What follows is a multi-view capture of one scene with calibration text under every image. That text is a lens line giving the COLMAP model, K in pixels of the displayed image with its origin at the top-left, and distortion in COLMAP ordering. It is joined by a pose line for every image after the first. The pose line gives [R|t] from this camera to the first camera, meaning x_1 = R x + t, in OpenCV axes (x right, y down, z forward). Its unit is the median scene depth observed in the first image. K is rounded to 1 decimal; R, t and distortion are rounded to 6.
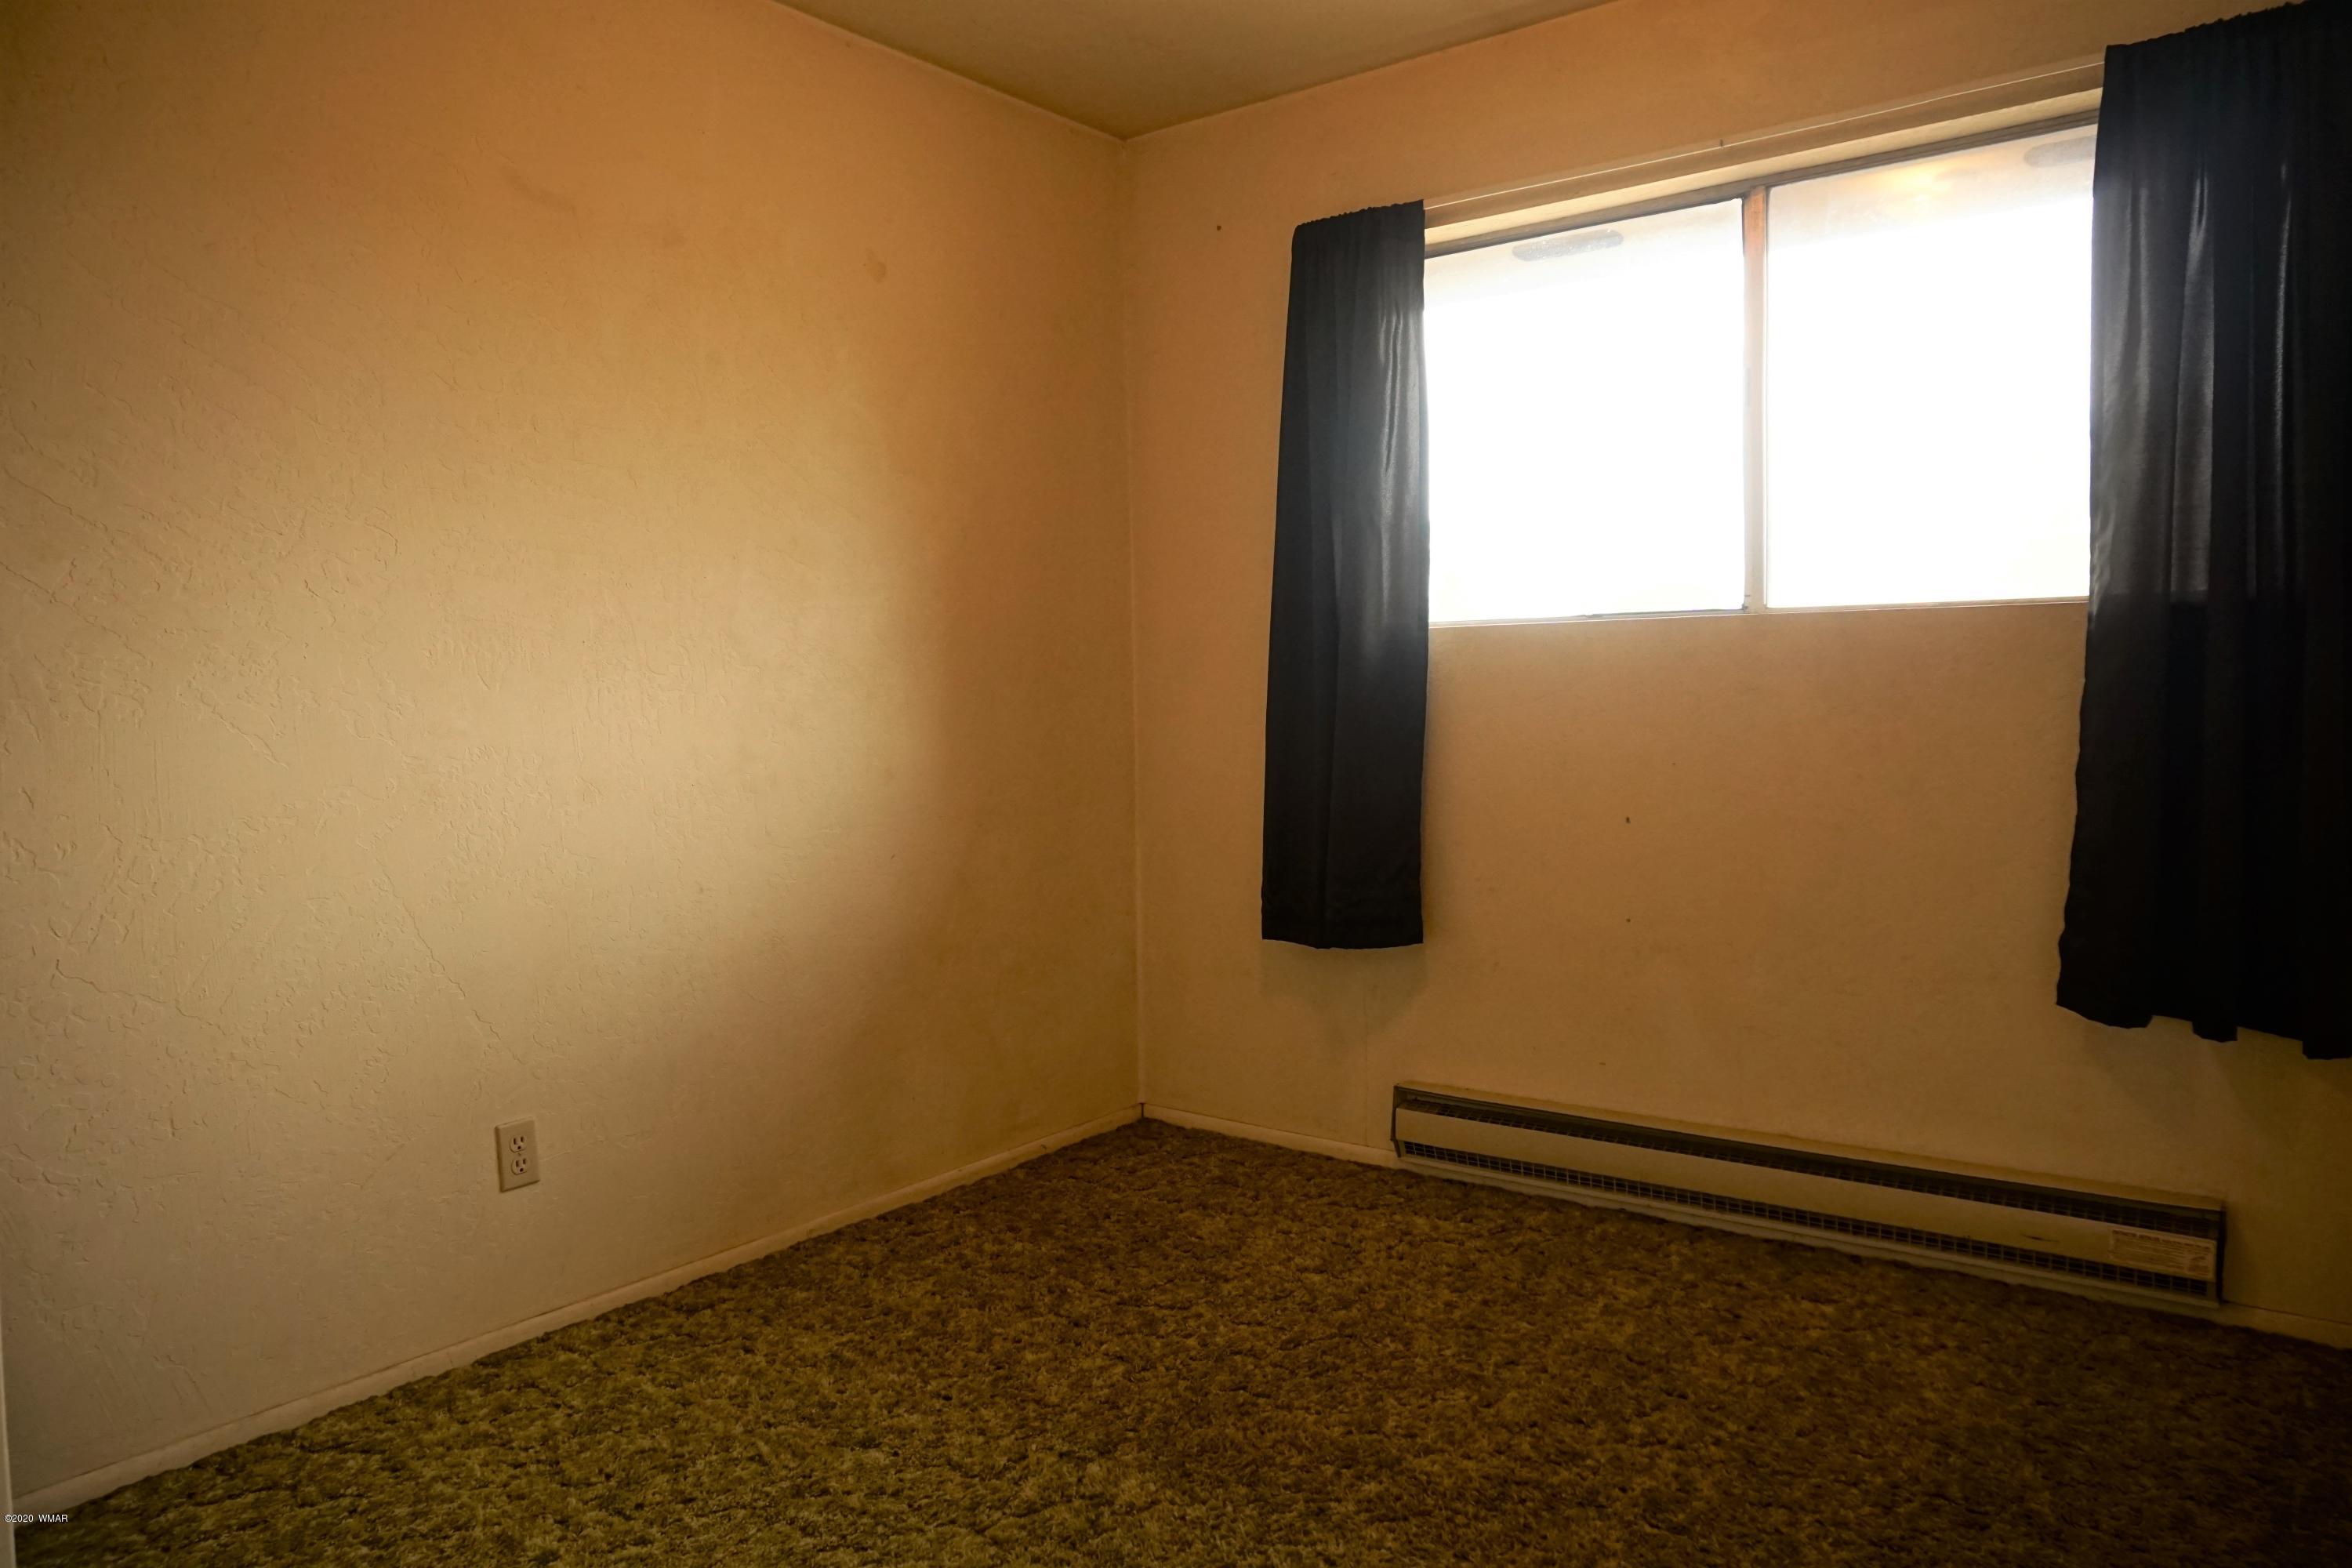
lens RADIAL K [[1572.0, 0, 1176.0], [0, 1572.0, 784.0], [0, 0, 1]] dist [-0.042279, 0.022163]
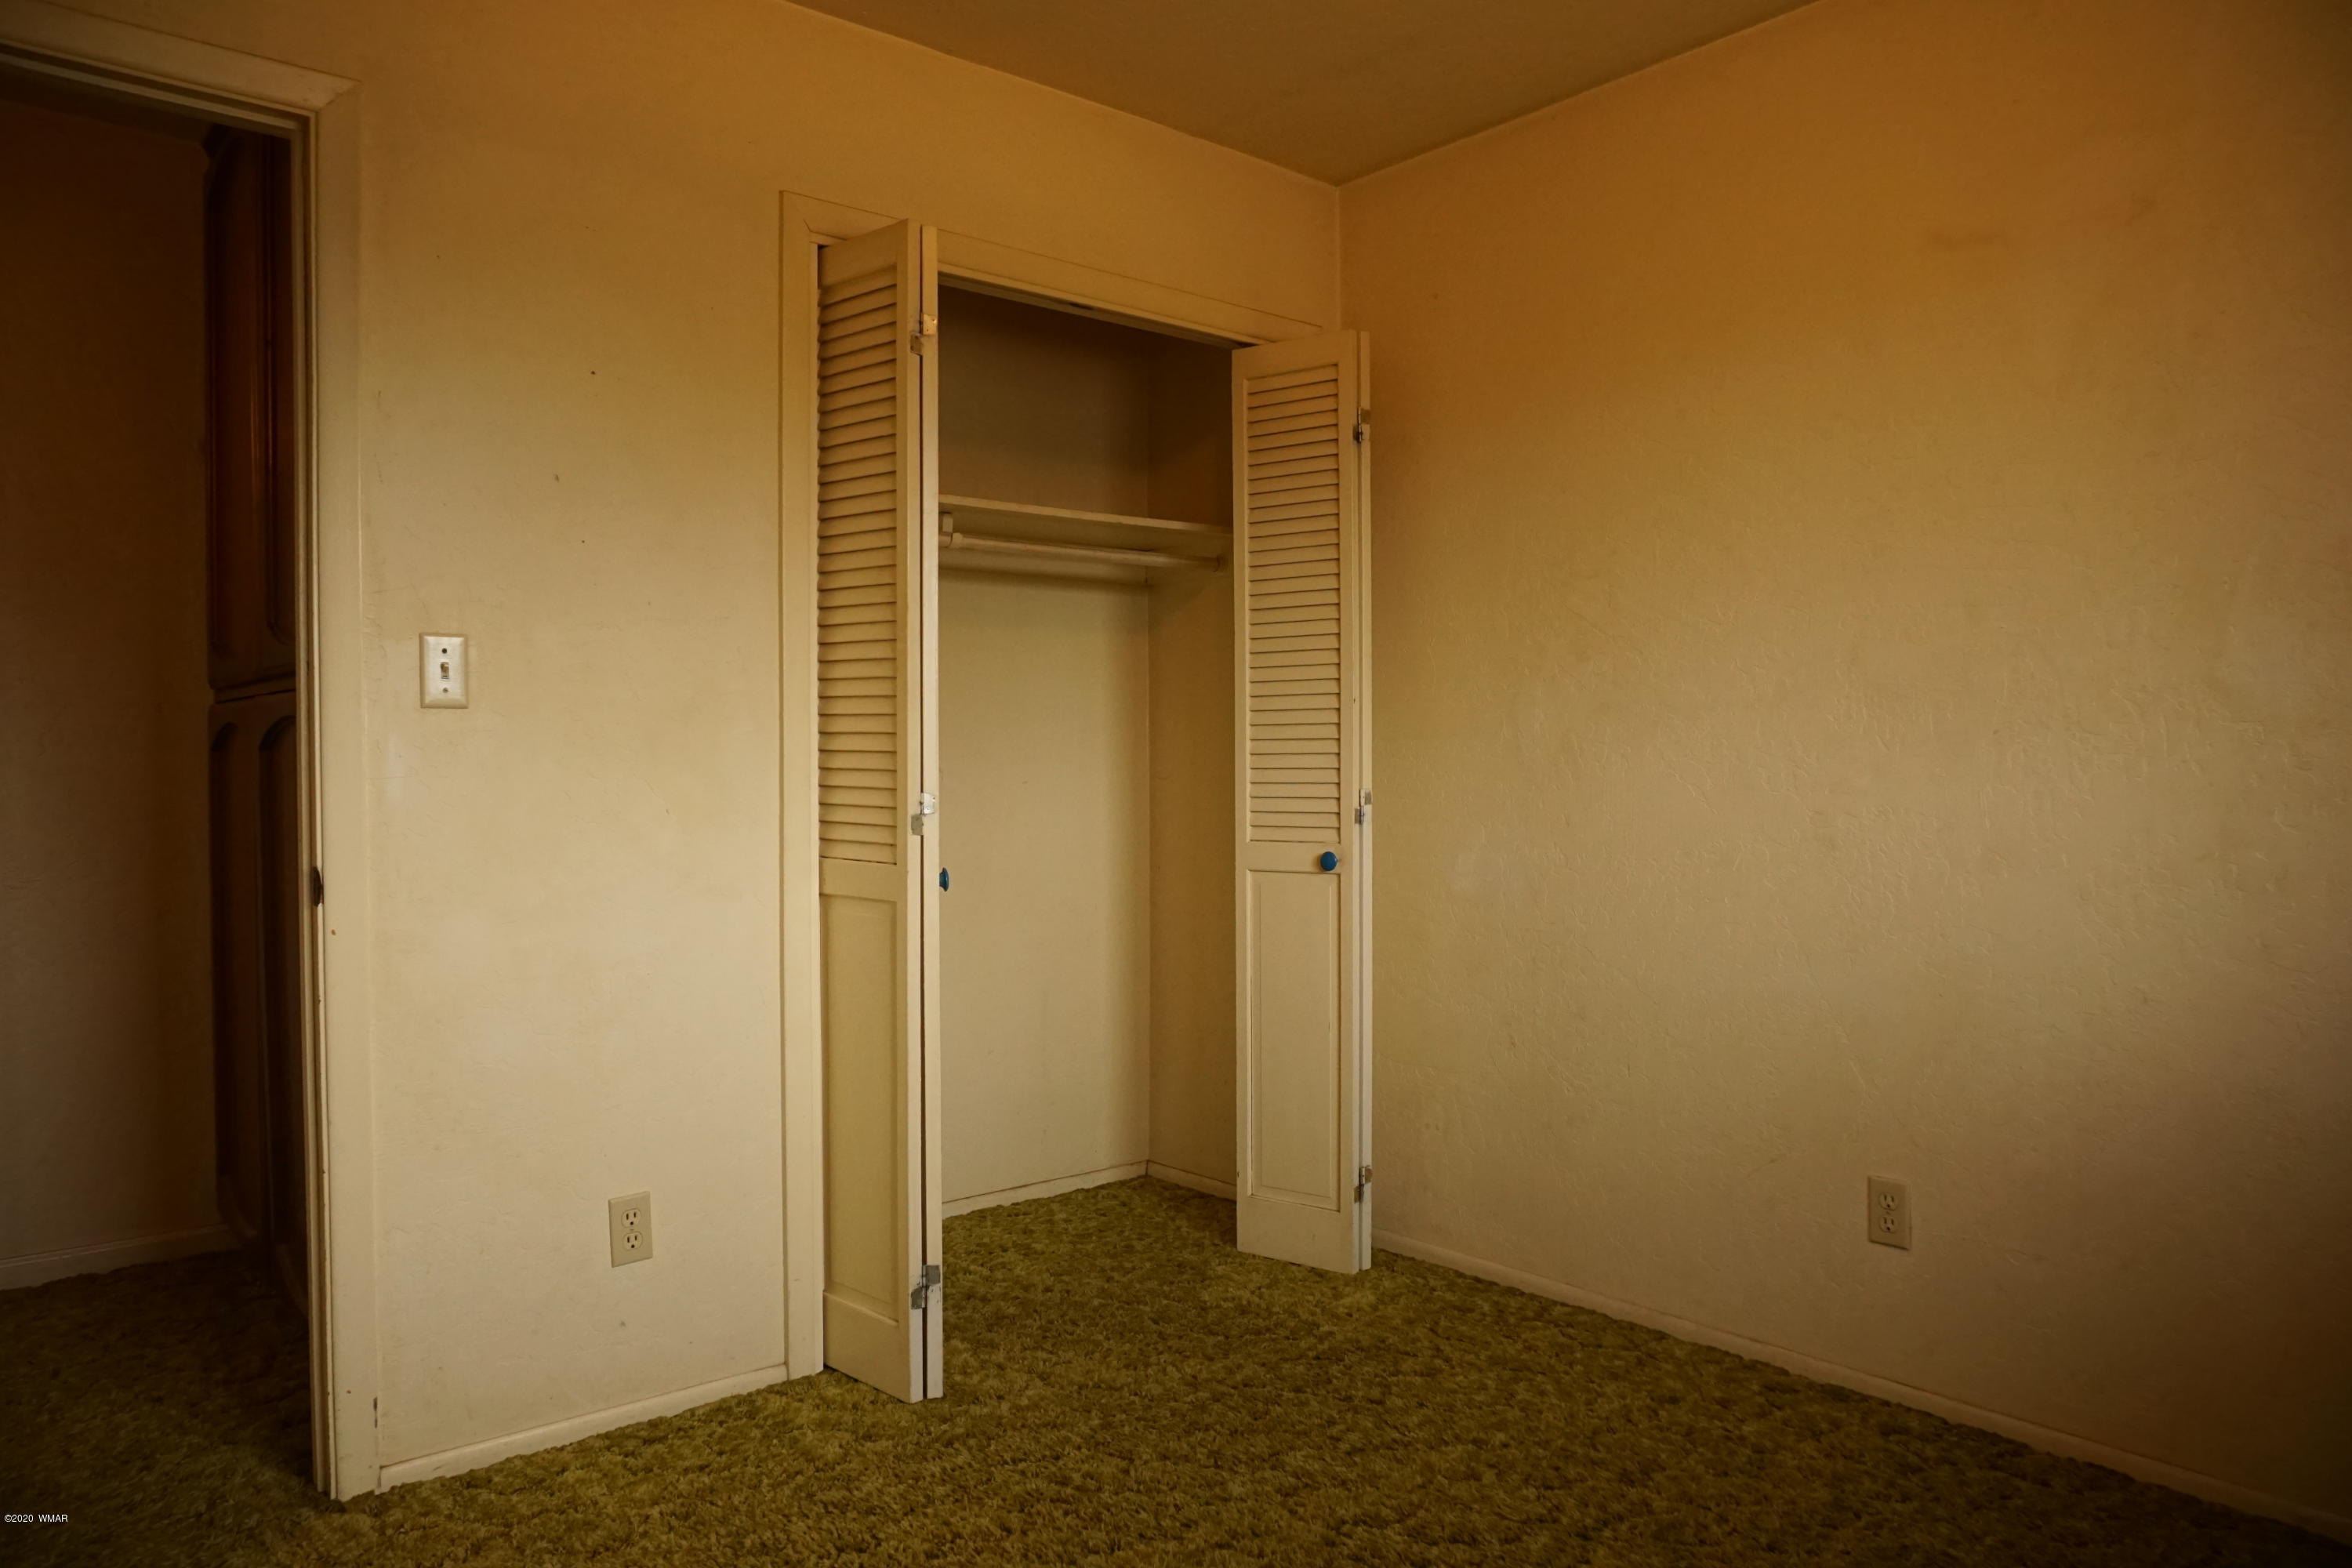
lens RADIAL K [[1561.2, 0, 1176.0], [0, 1561.2, 784.0], [0, 0, 1]] dist [-0.034094, 0.007410]
pose [[-0.218085, 0.033750, -0.975346, 0.665069], [-0.051354, 0.997620, 0.046004, -0.062967], [0.974578, 0.060121, -0.215833, 0.775851]]
